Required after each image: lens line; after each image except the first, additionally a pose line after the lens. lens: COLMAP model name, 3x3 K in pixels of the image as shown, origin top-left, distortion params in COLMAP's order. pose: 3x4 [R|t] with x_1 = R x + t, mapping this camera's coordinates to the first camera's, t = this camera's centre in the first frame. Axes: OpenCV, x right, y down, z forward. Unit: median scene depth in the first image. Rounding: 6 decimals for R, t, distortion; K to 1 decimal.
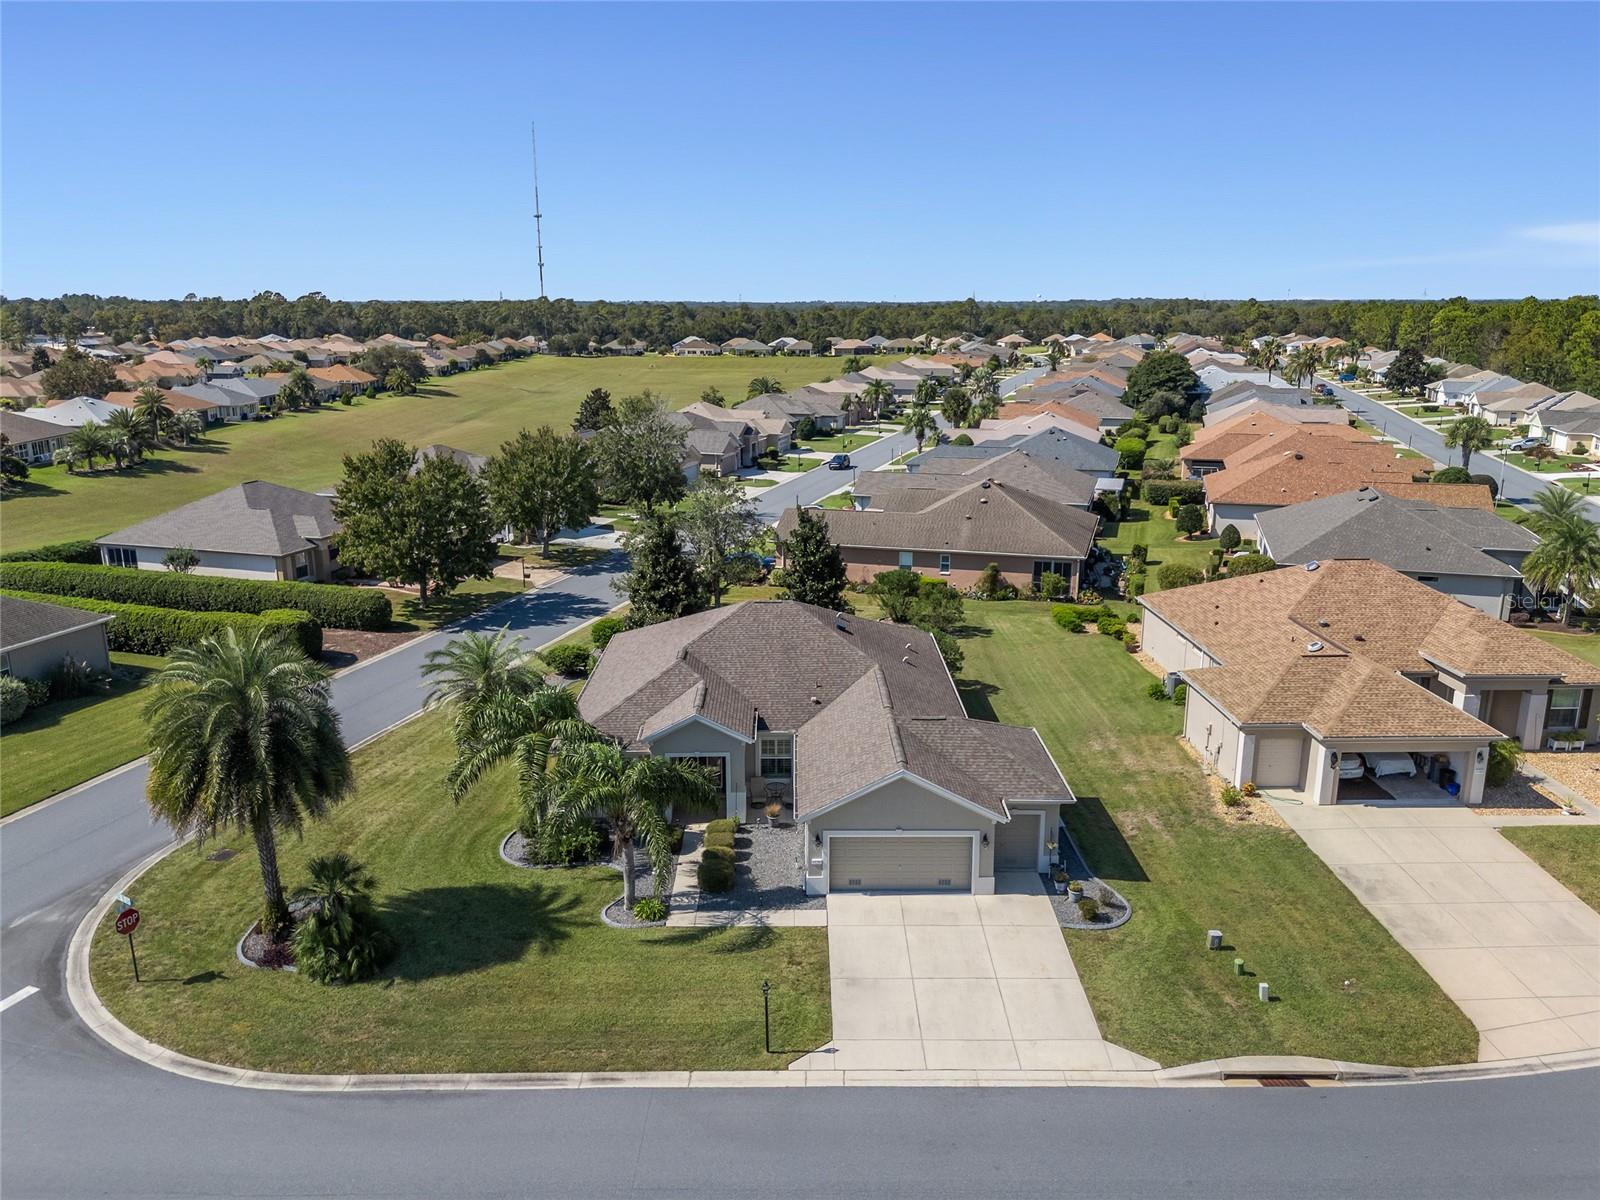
lens RADIAL K [[1169.6, 0, 798.6], [0, 1169.6, 606.3], [0, 0, 1]] dist [0.081303, -0.090539]
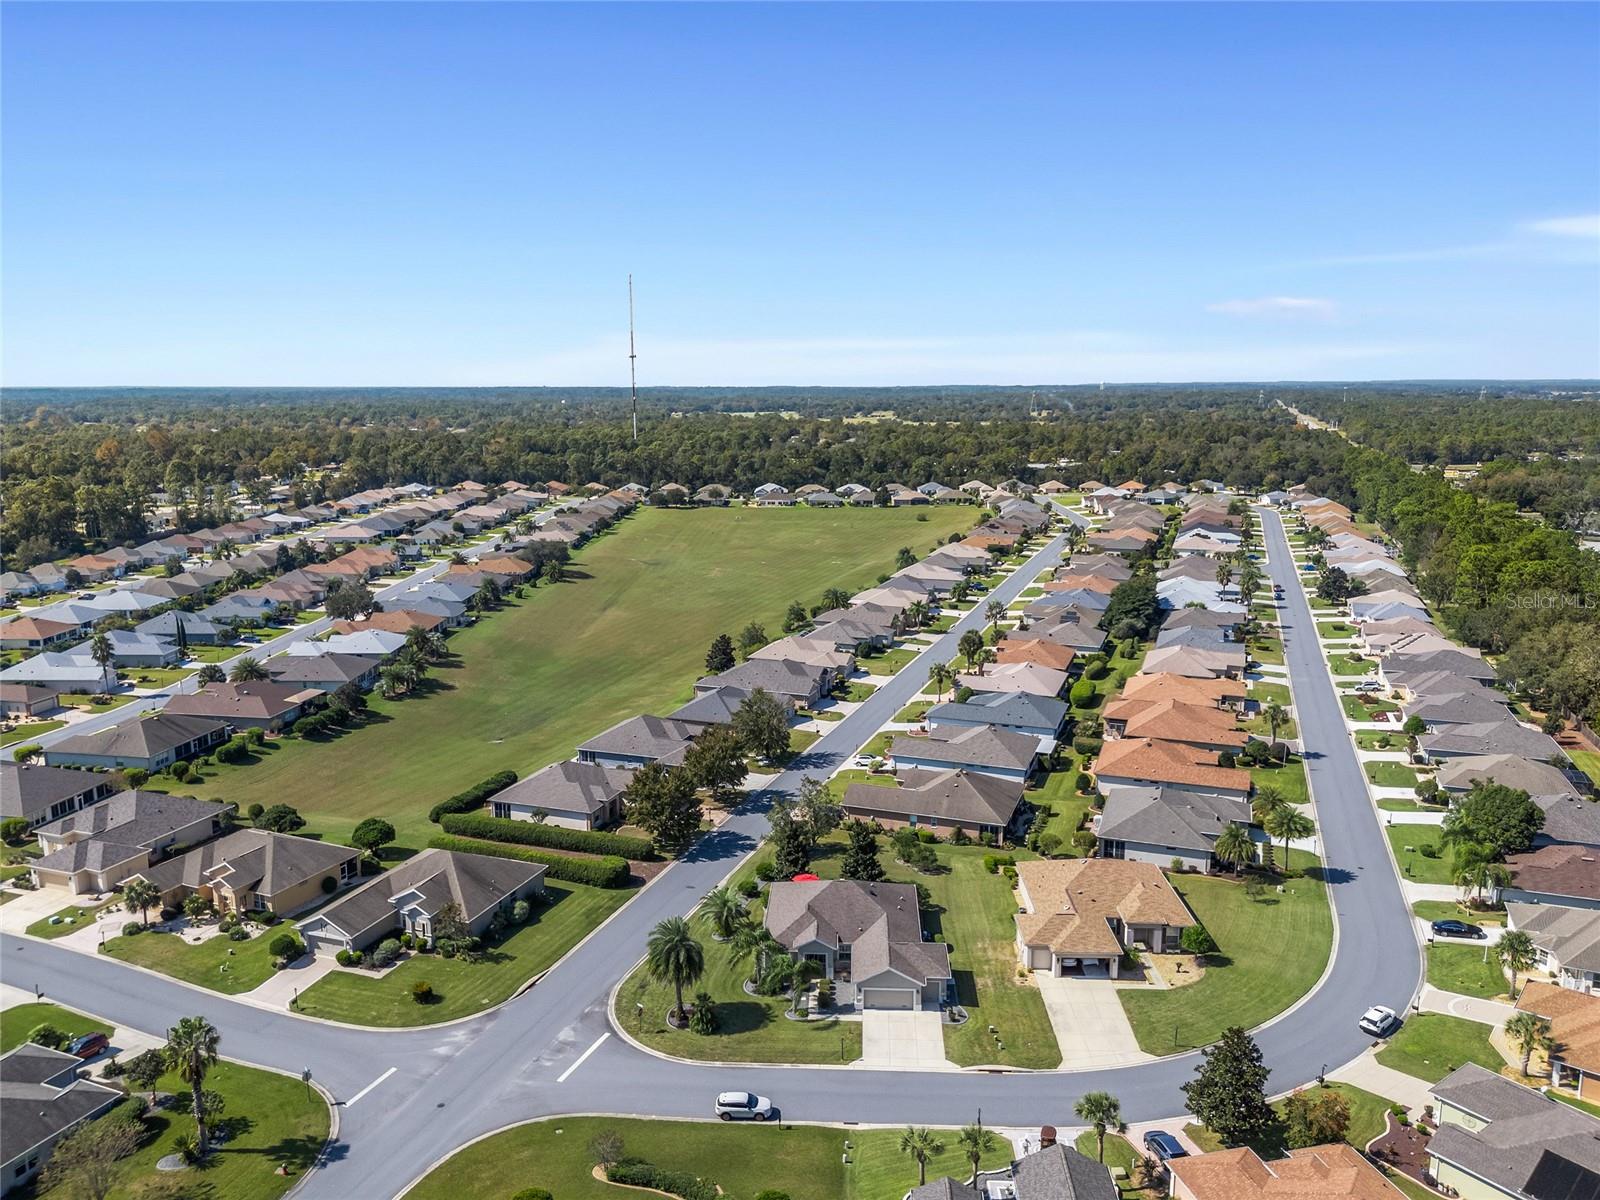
lens RADIAL K [[1169.6, 0, 798.6], [0, 1169.6, 606.3], [0, 0, 1]] dist [0.081303, -0.090539]
pose [[0.998427, 0.008411, -0.055437, 0.009310], [-0.011872, 0.997980, -0.062412, -0.271792], [0.054800, 0.062972, 0.996510, -0.949397]]
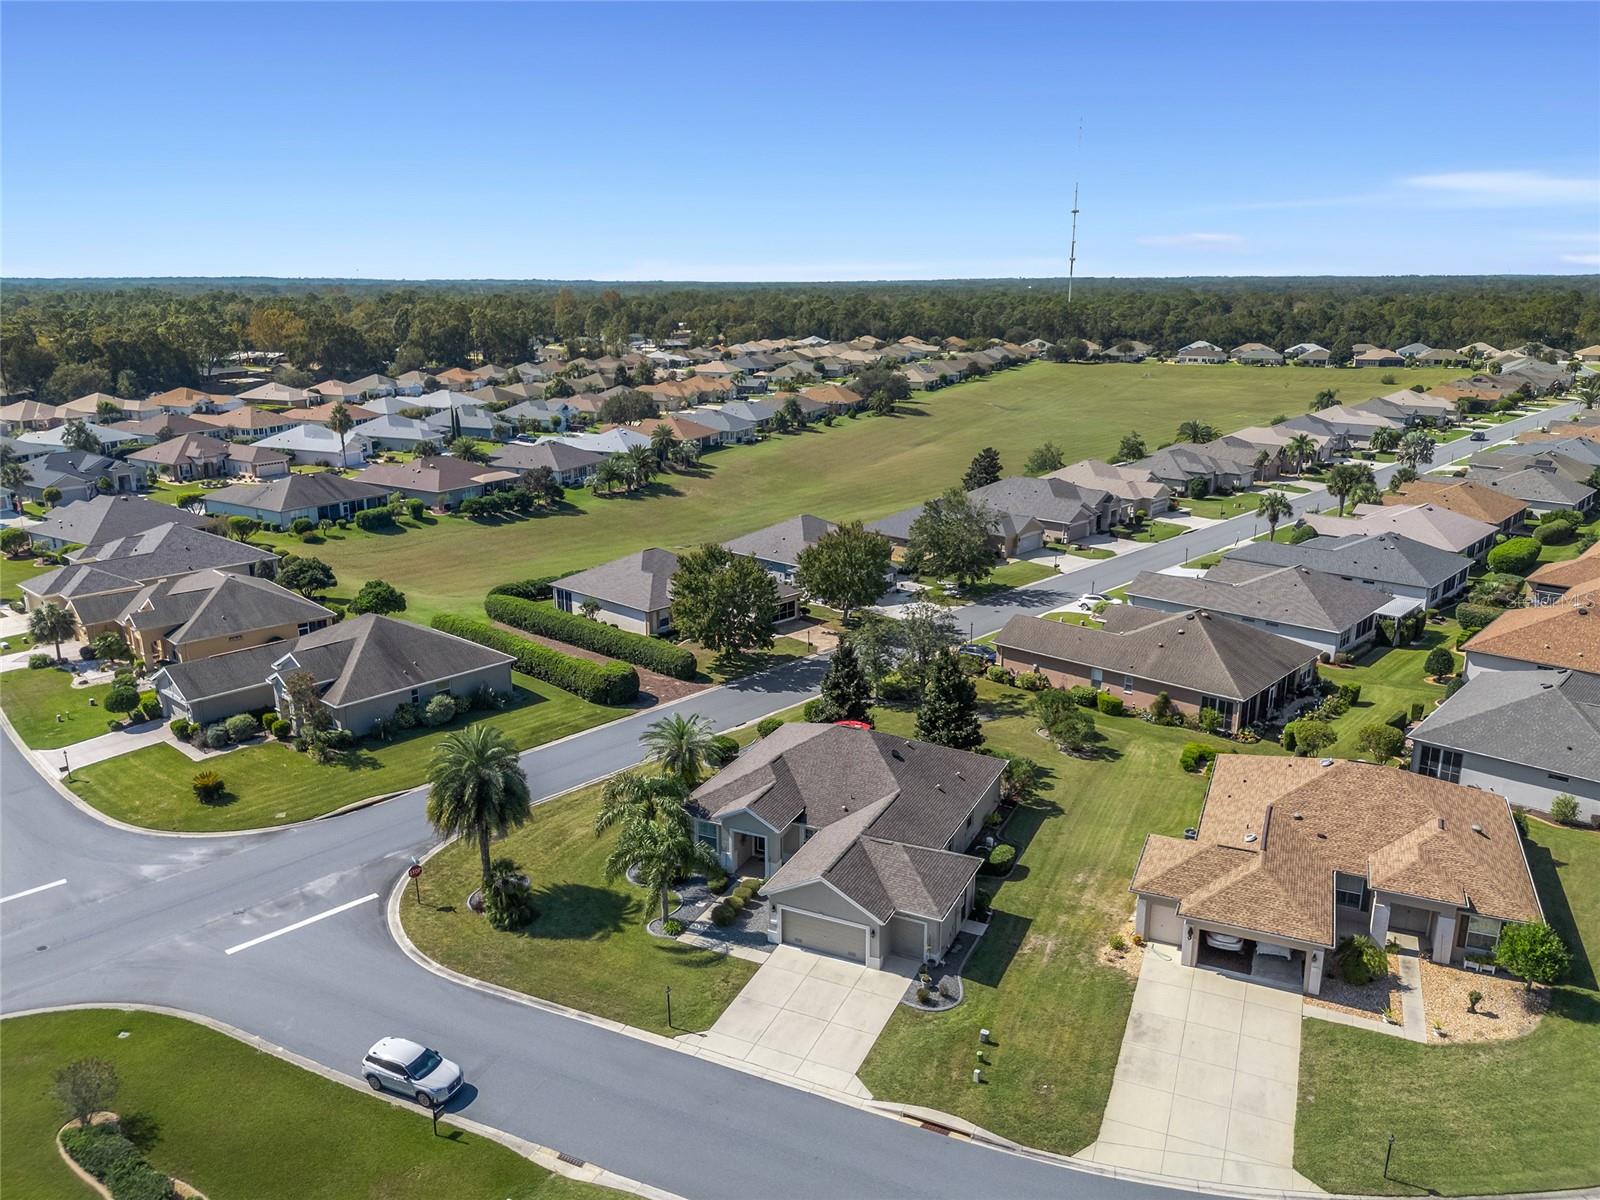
lens RADIAL K [[1169.6, 0, 798.6], [0, 1169.6, 606.3], [0, 0, 1]] dist [0.081303, -0.090539]
pose [[0.900663, 0.115137, -0.418987, 0.319437], [-0.106639, 0.993335, 0.043734, -0.133097], [0.421230, 0.005291, 0.906938, -0.200304]]
